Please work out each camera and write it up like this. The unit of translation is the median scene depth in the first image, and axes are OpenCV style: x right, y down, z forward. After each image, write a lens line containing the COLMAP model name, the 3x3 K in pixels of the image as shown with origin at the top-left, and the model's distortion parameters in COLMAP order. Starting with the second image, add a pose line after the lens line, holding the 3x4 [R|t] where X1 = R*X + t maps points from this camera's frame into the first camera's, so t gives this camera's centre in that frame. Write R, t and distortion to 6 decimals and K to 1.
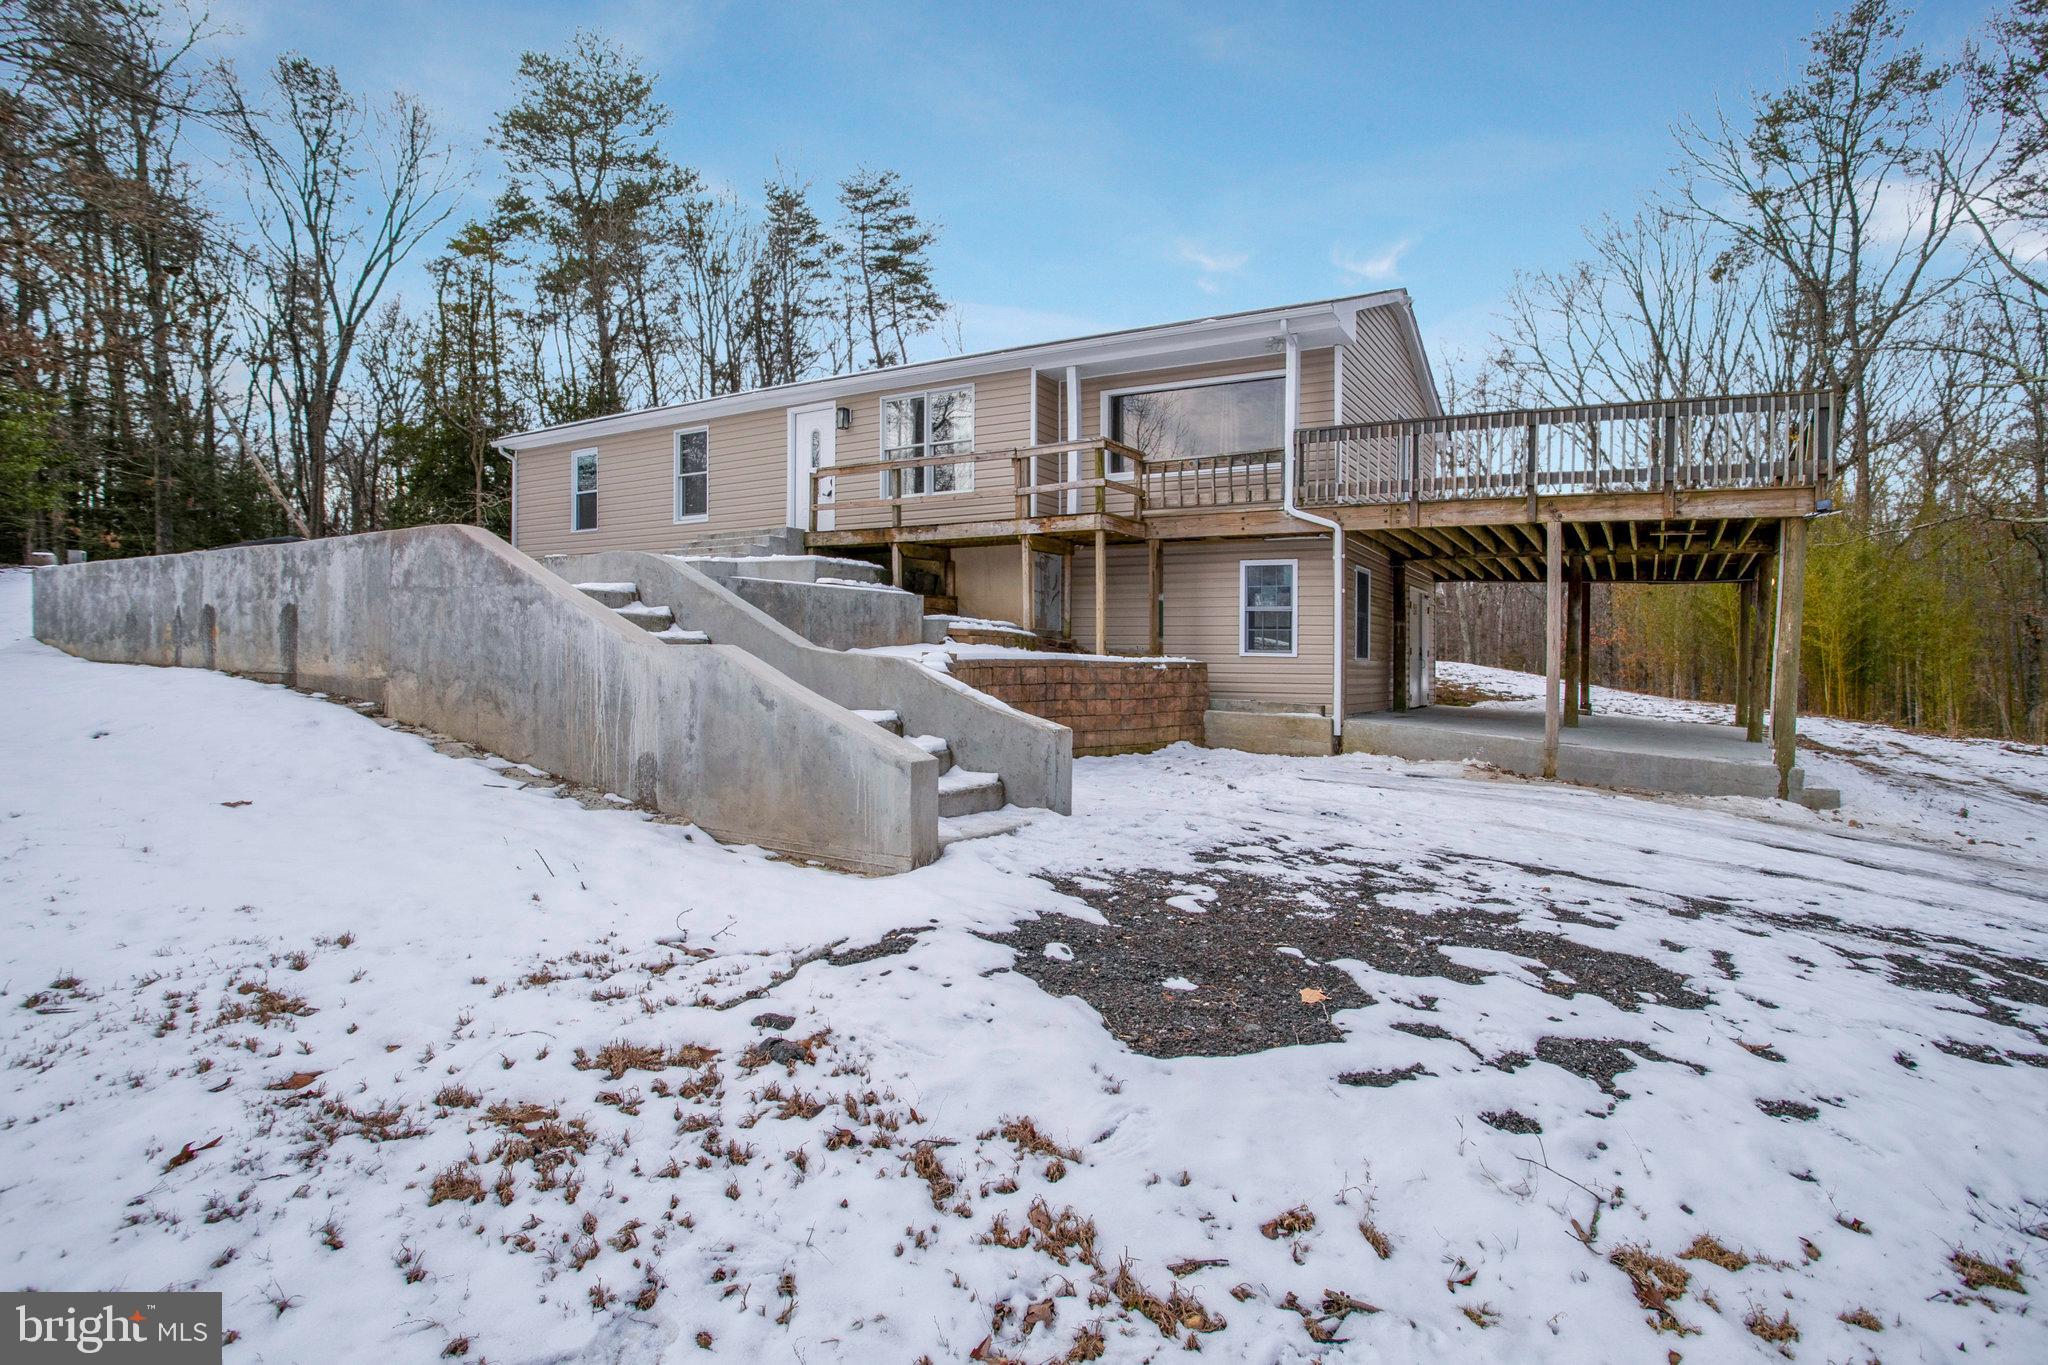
lens RADIAL K [[1035.5, 0, 1057.4], [0, 1035.5, 654.1], [0, 0, 1]] dist [-0.028514, 0.001137]
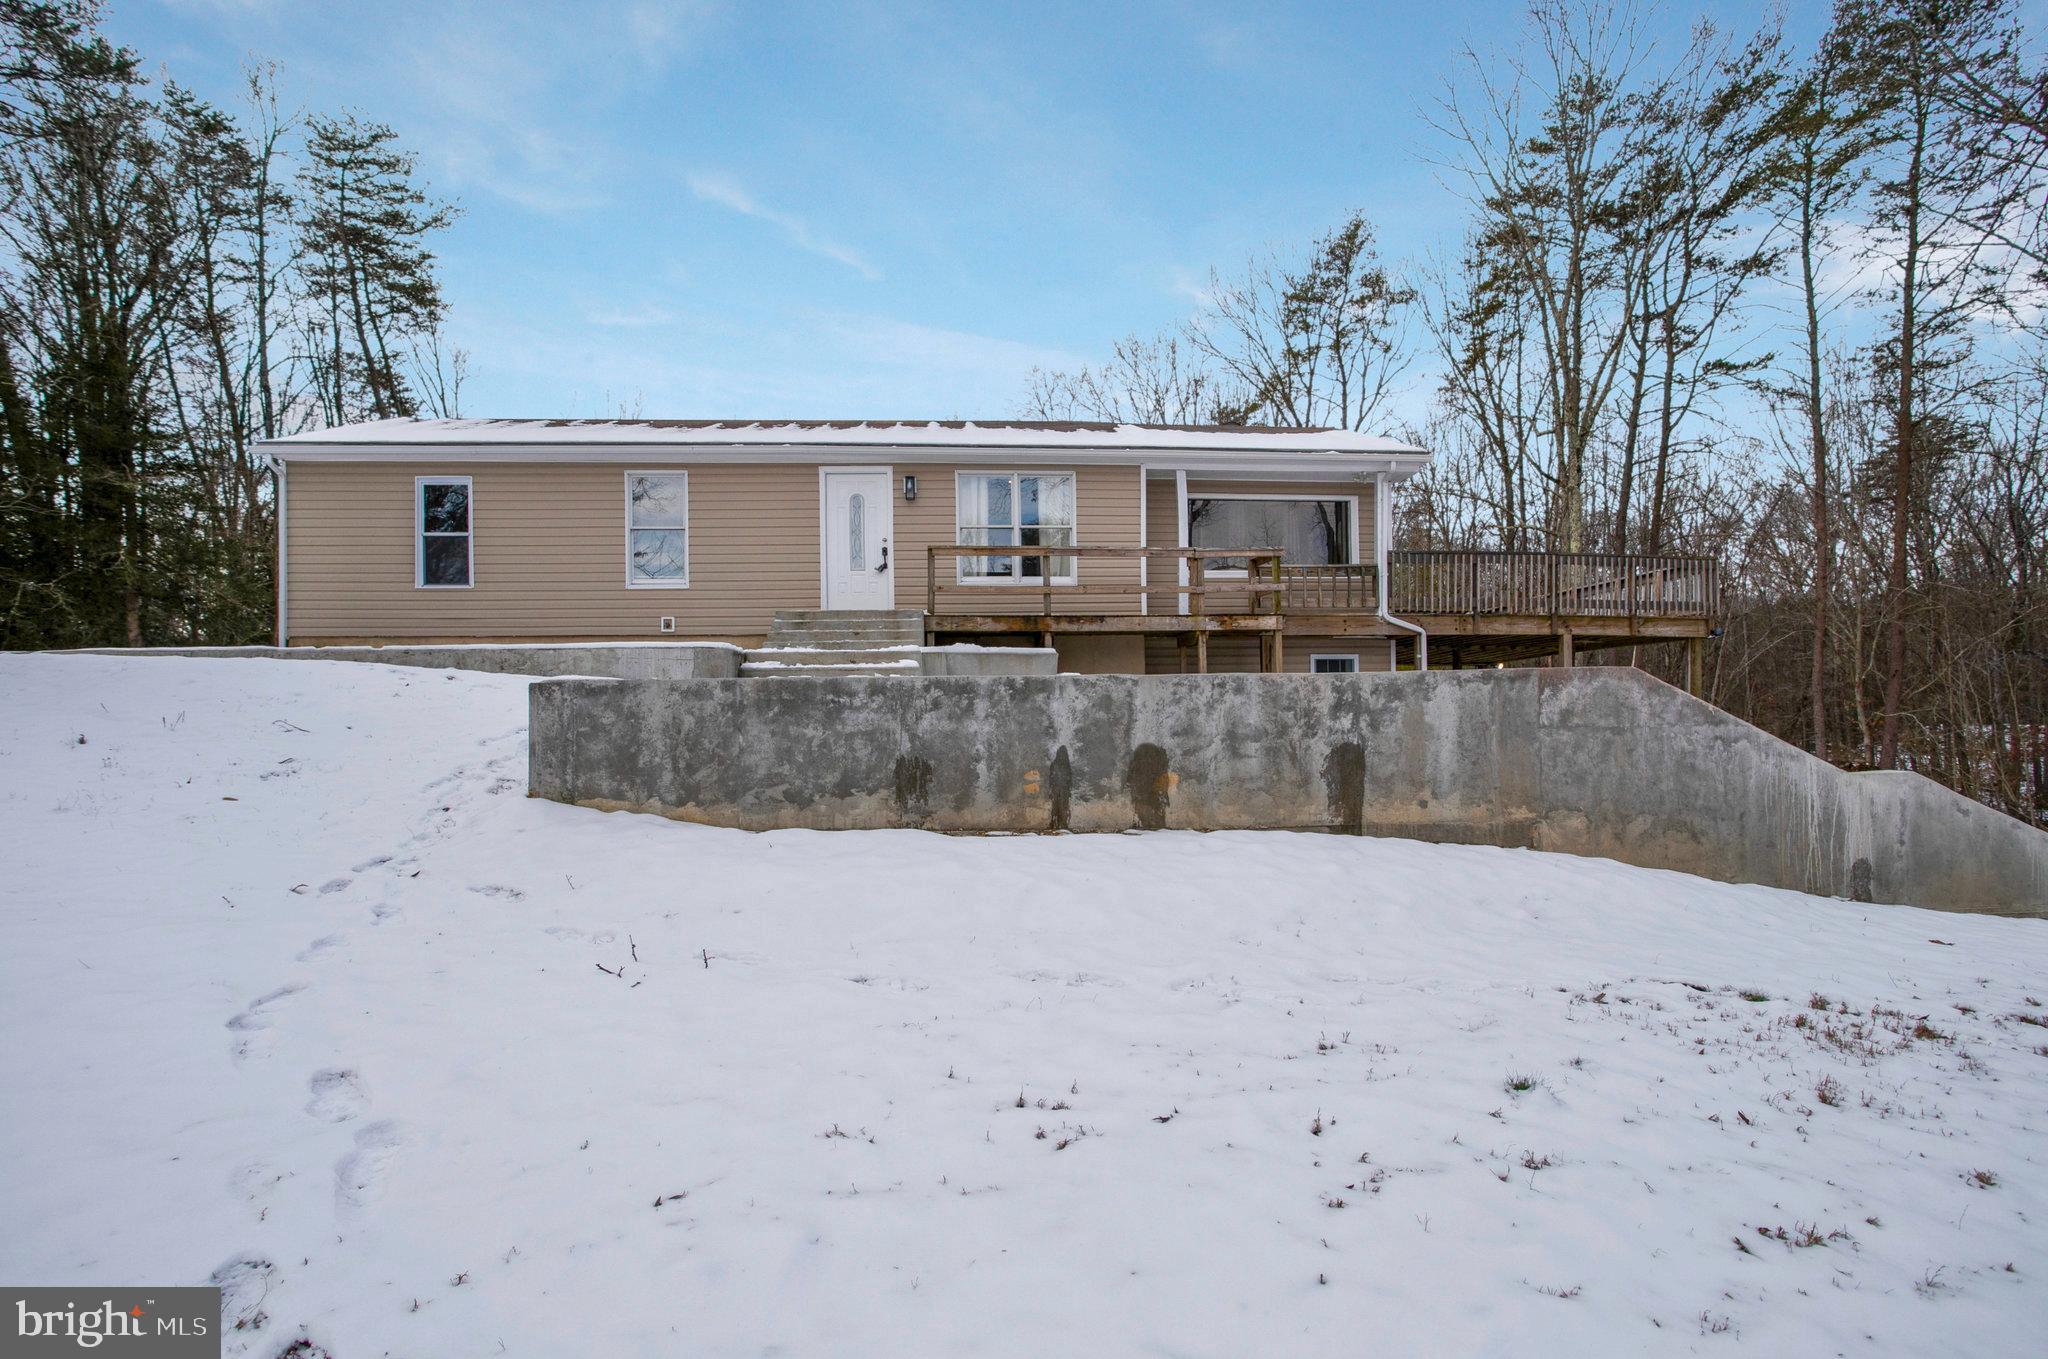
lens RADIAL K [[1035.5, 0, 1038.2], [0, 1035.5, 693.2], [0, 0, 1]] dist [-0.028514, 0.001137]
pose [[0.806857, -0.016589, 0.590514, -0.869250], [0.022307, 0.999748, -0.002394, -0.056452], [-0.590326, 0.015104, 0.807024, 0.263896]]
